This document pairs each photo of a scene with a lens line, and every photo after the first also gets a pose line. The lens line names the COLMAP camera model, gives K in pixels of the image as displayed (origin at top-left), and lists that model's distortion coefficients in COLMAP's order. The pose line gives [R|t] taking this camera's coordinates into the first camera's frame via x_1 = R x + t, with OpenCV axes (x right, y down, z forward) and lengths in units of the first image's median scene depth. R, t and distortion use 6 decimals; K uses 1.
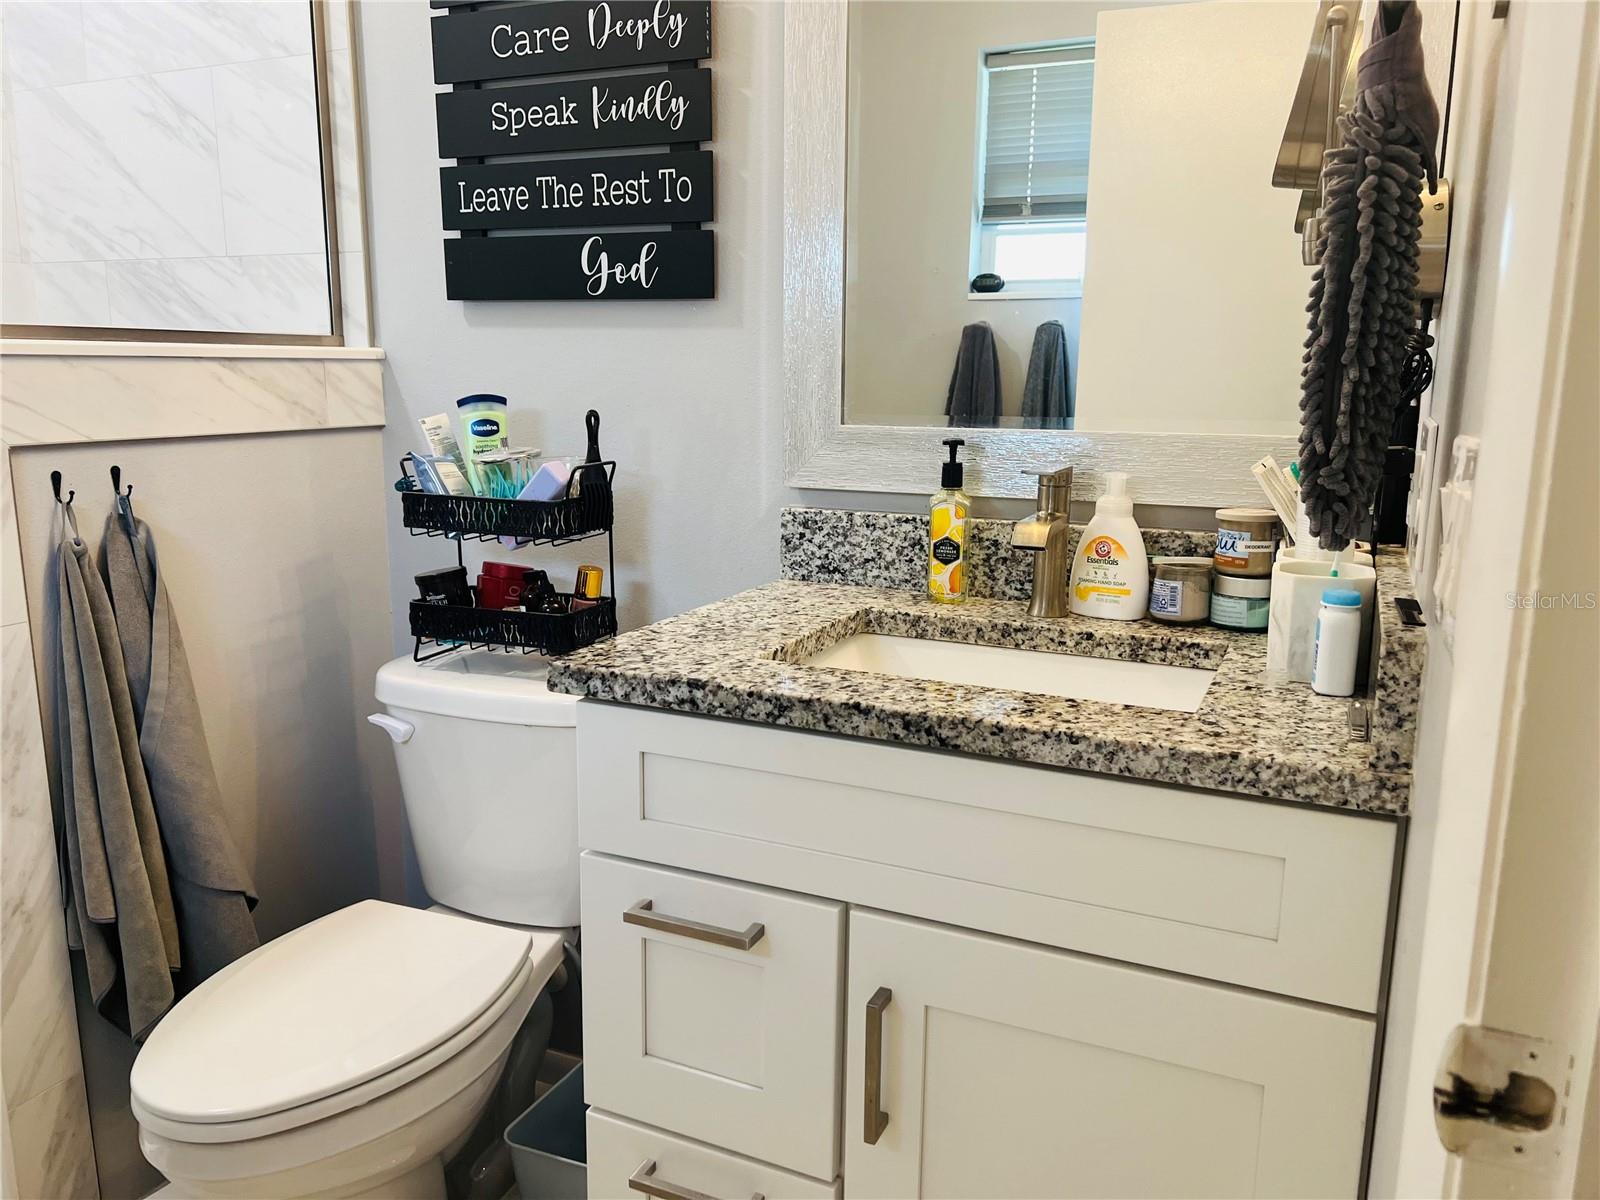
lens RADIAL K [[1197.9, 0, 796.6], [0, 1197.9, 607.7], [0, 0, 1]] dist [0.062738, -0.071178]
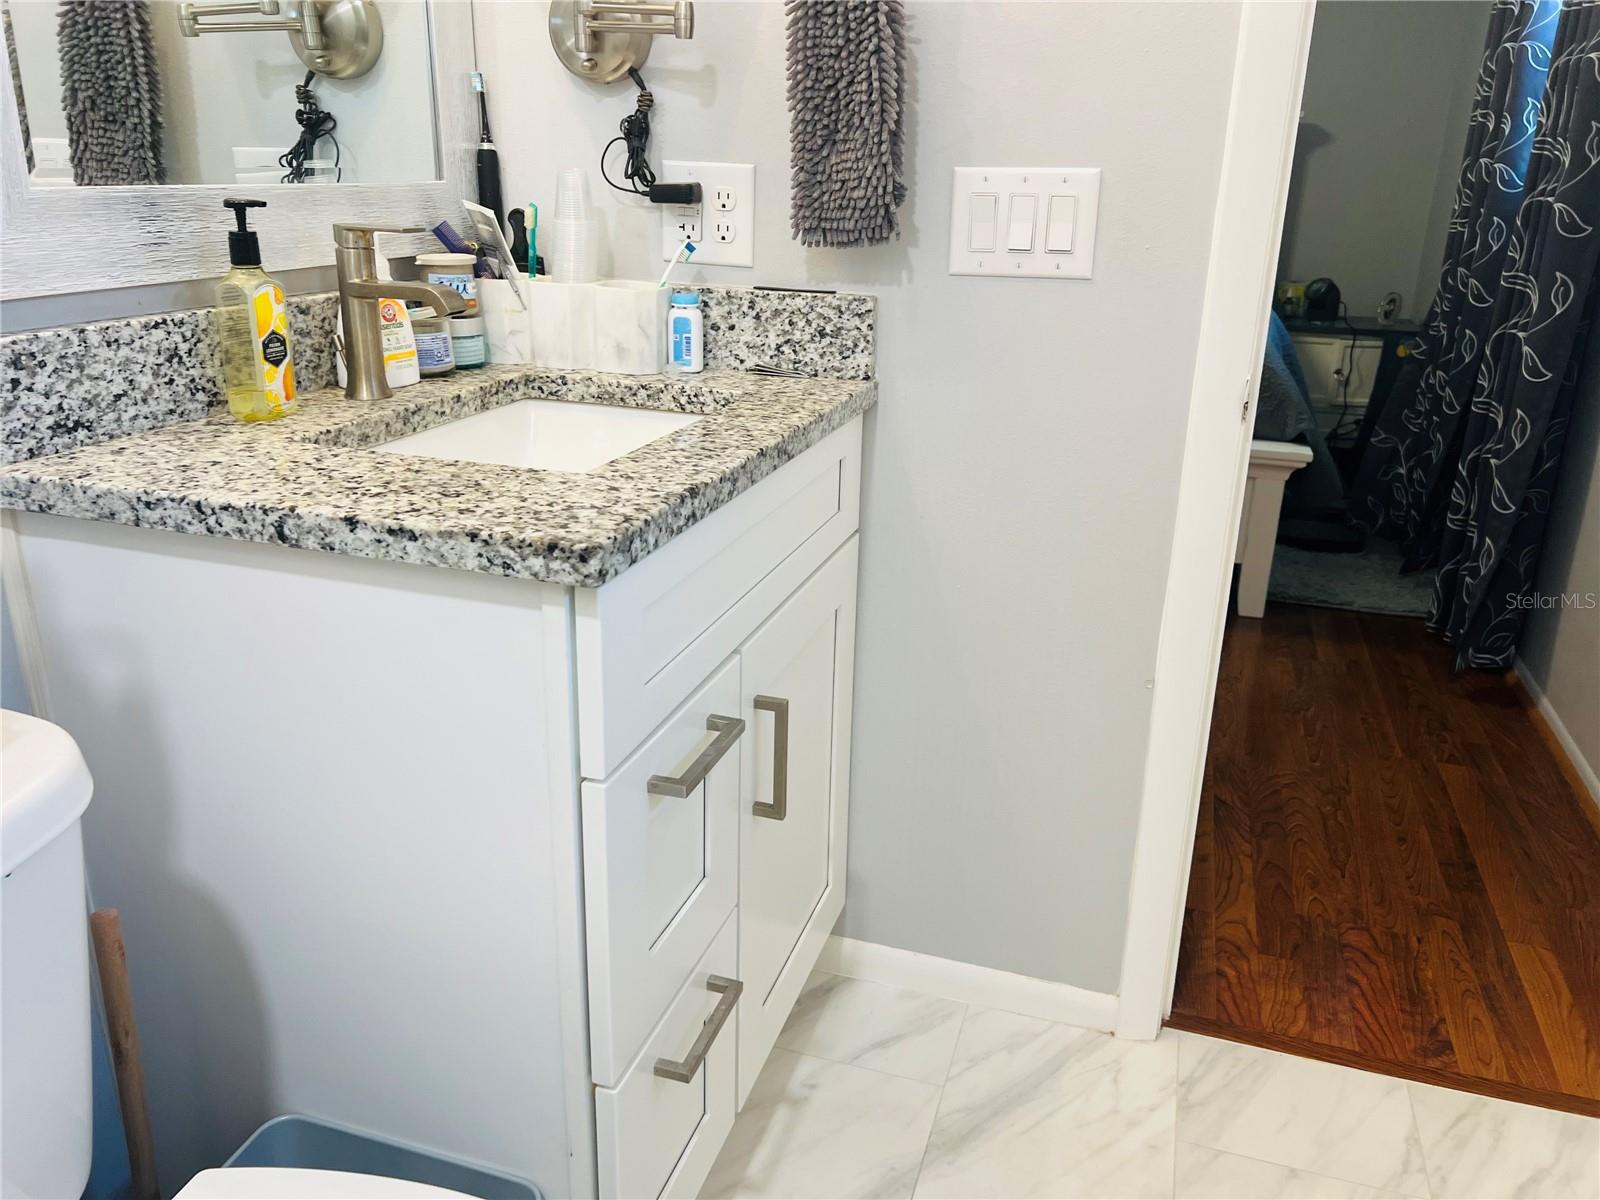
lens RADIAL K [[1197.9, 0, 797.3], [0, 1197.9, 590.8], [0, 0, 1]] dist [0.062738, -0.071178]
pose [[-0.139587, -0.342264, 0.929178, -0.665507], [0.163892, 0.917437, 0.362560, -0.124893], [-0.976552, 0.202894, -0.071968, 0.713291]]
